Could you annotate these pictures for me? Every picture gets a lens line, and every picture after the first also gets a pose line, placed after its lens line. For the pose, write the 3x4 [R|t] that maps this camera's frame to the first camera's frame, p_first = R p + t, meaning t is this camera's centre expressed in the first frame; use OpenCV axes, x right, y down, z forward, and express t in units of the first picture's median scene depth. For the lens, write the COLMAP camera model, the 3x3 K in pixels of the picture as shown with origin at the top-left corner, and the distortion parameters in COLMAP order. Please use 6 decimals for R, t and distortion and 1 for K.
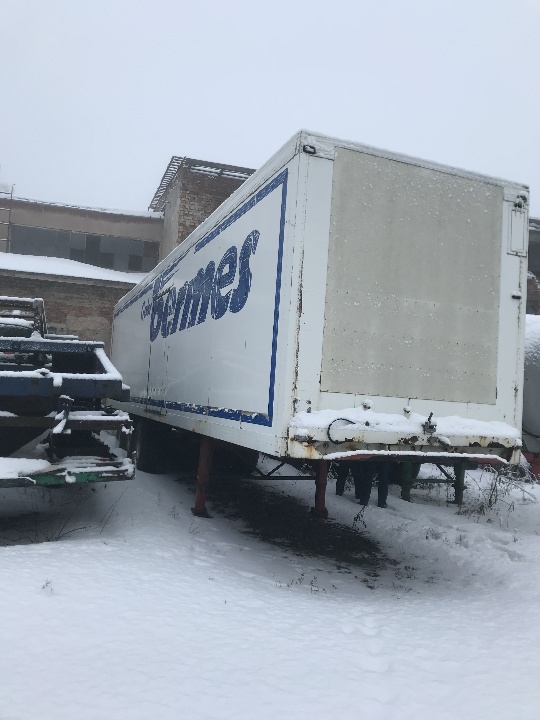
lens RADIAL K [[579.5, 0, 270.0], [0, 579.5, 360.0], [0, 0, 1]] dist [0.052339, -0.018354]
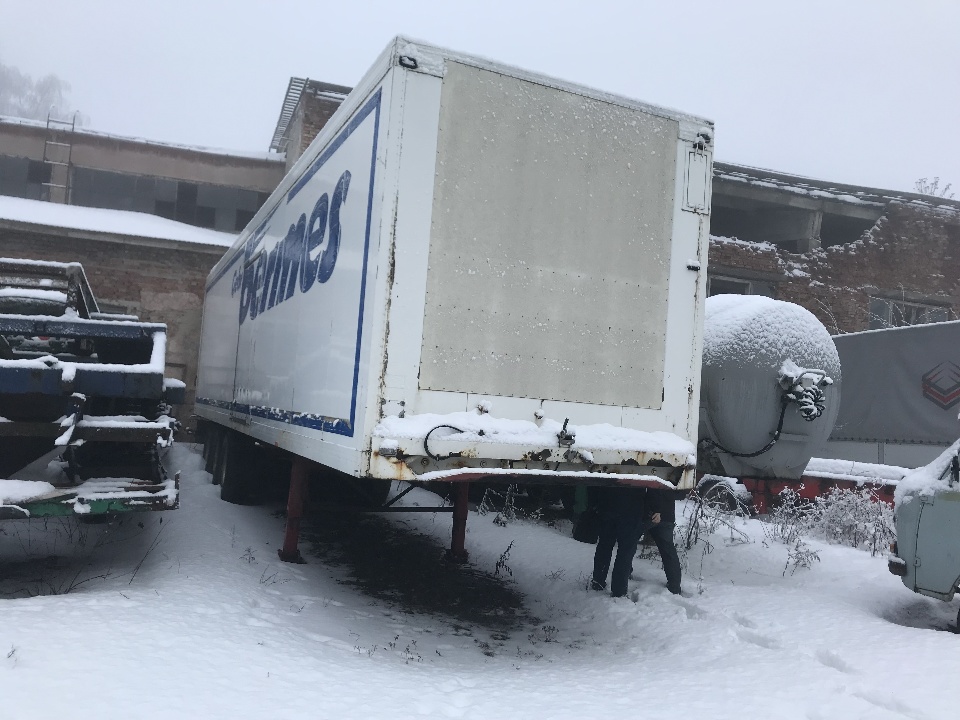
lens RADIAL K [[772.7, 0, 480.5], [0, 772.7, 353.5], [0, 0, 1]] dist [0.052339, -0.018354]
pose [[0.999299, 0.010413, 0.035971, 0.114285], [-0.010229, 0.999934, -0.005305, 0.011616], [-0.036024, 0.004934, 0.999339, 0.010090]]
